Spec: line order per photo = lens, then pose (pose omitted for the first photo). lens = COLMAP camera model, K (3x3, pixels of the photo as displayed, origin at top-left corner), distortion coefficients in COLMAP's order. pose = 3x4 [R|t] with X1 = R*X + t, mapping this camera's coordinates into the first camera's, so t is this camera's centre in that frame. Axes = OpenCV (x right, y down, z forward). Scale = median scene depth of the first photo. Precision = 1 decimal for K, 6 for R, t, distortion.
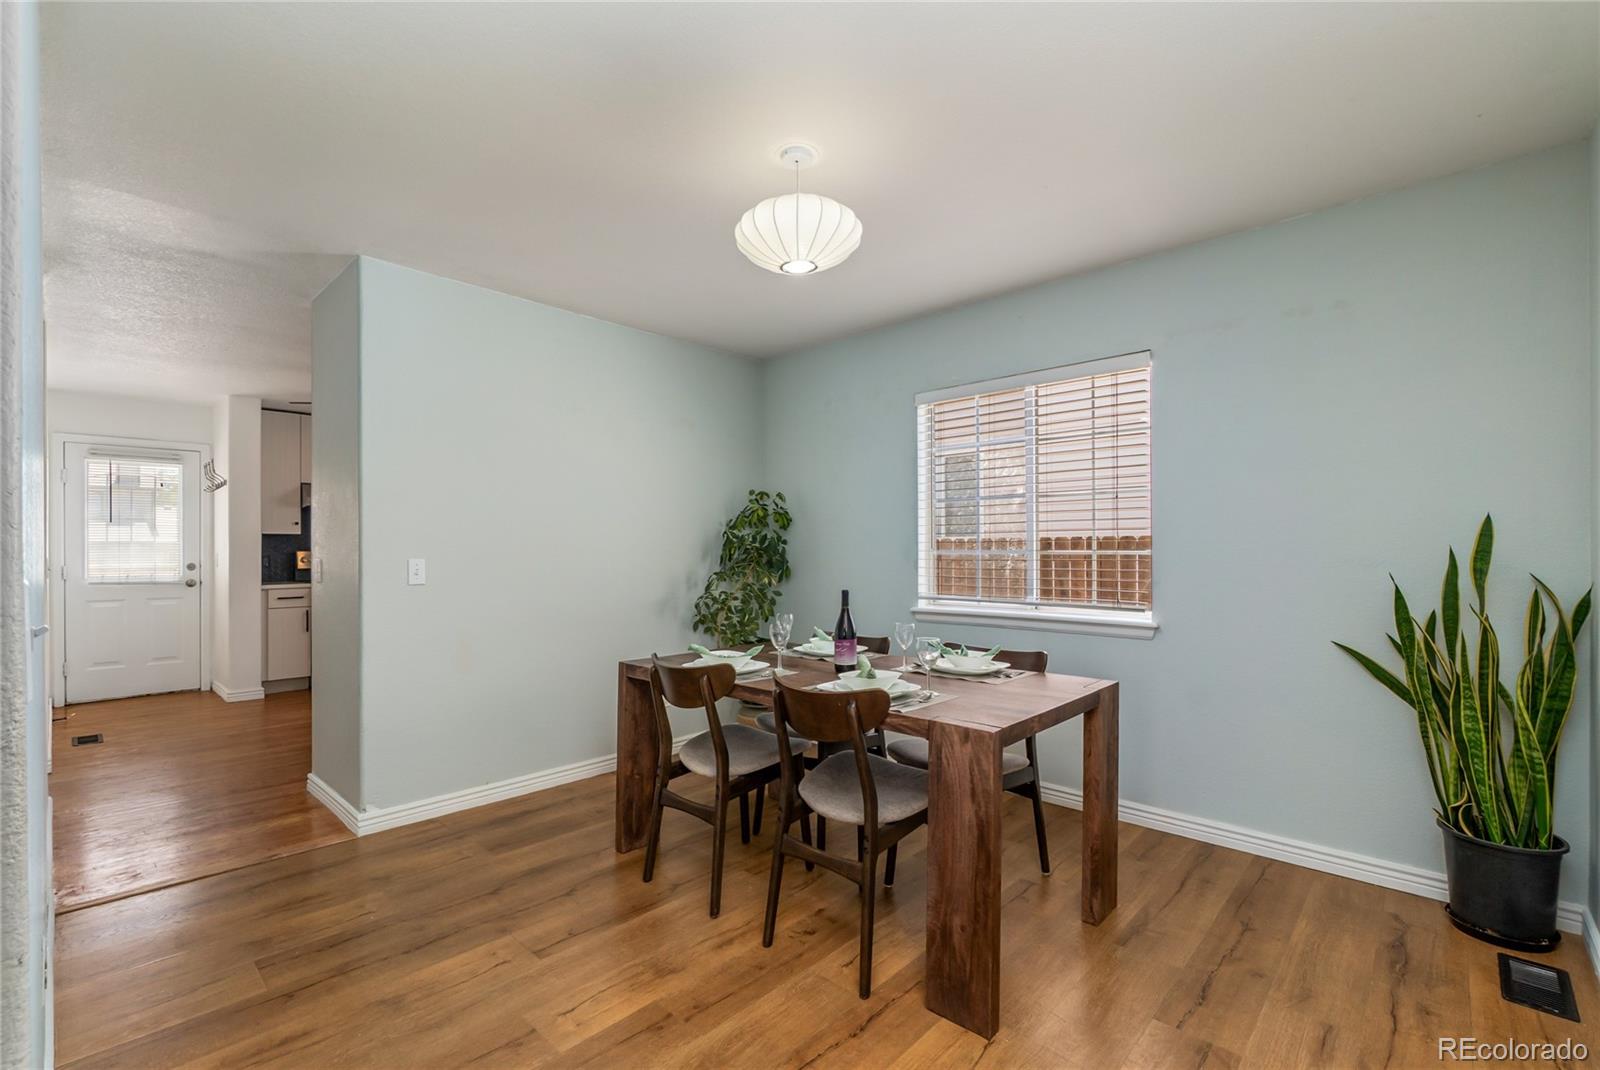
lens RADIAL K [[701.0, 0, 796.5], [0, 701.0, 553.2], [0, 0, 1]] dist [0.002228, 0.000594]
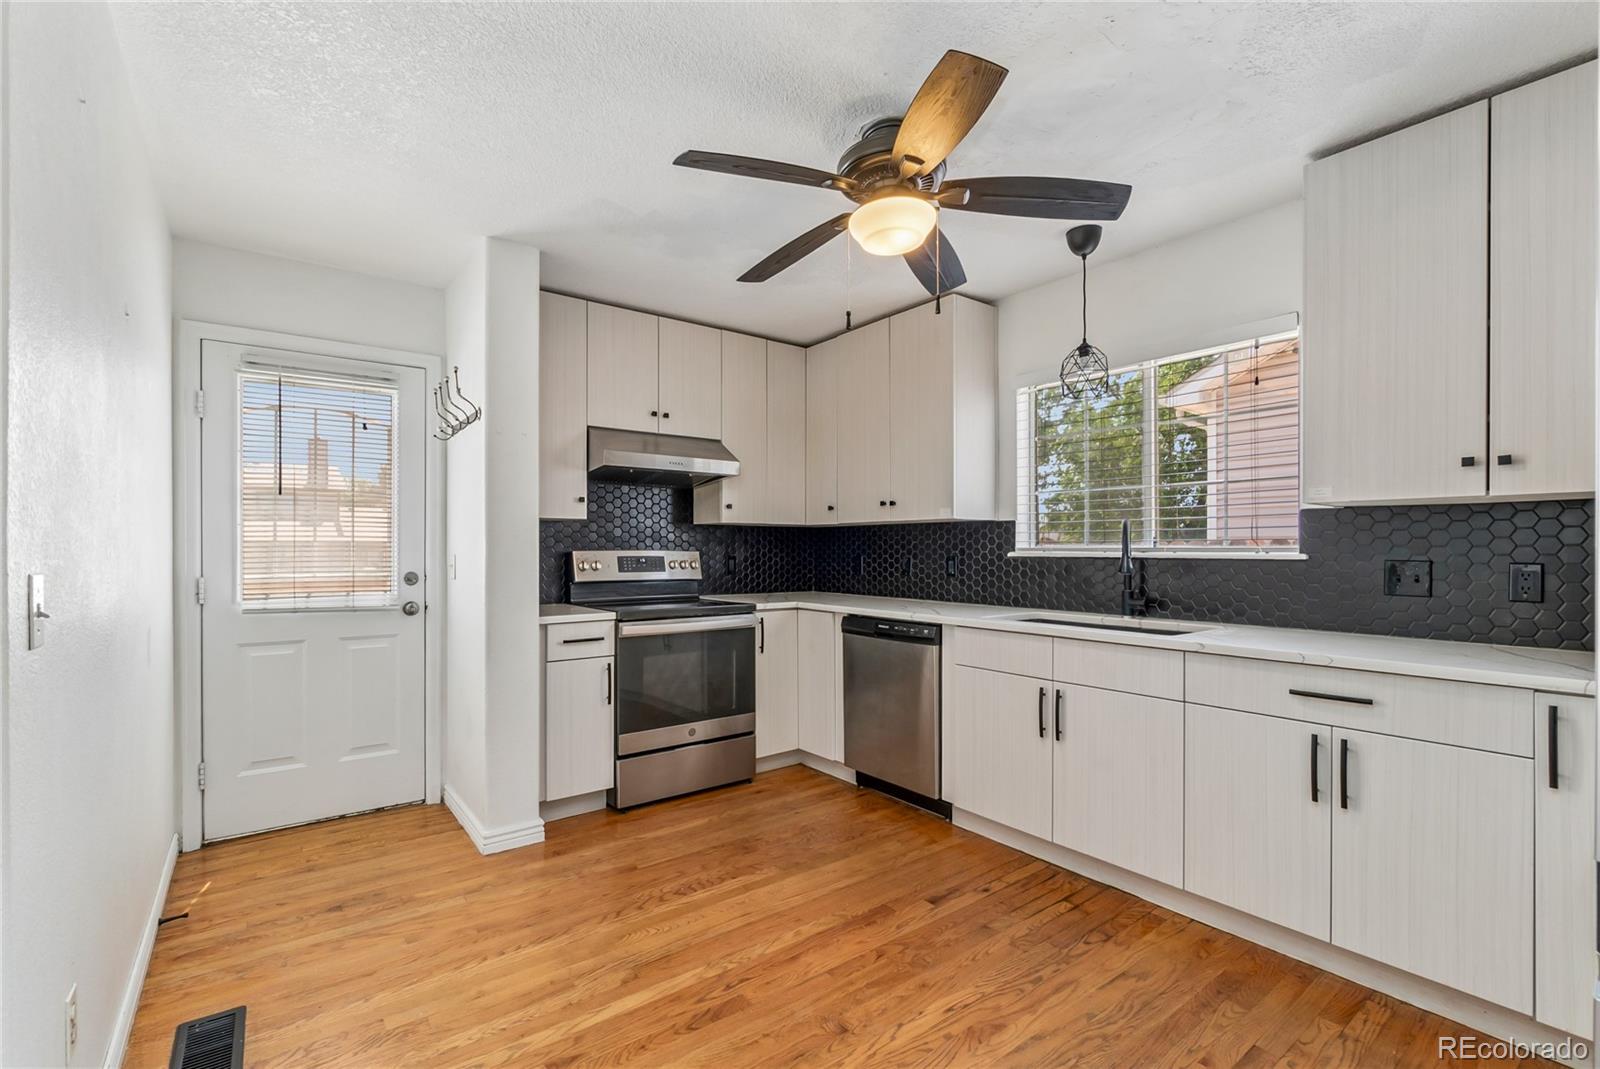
lens RADIAL K [[701.0, 0, 796.5], [0, 701.0, 552.7], [0, 0, 1]] dist [0.002228, 0.000594]
pose [[0.988371, 0.001451, -0.152054, -0.494588], [-0.001343, 0.999999, 0.000815, -0.001676], [0.152055, -0.000601, 0.988372, 0.519373]]
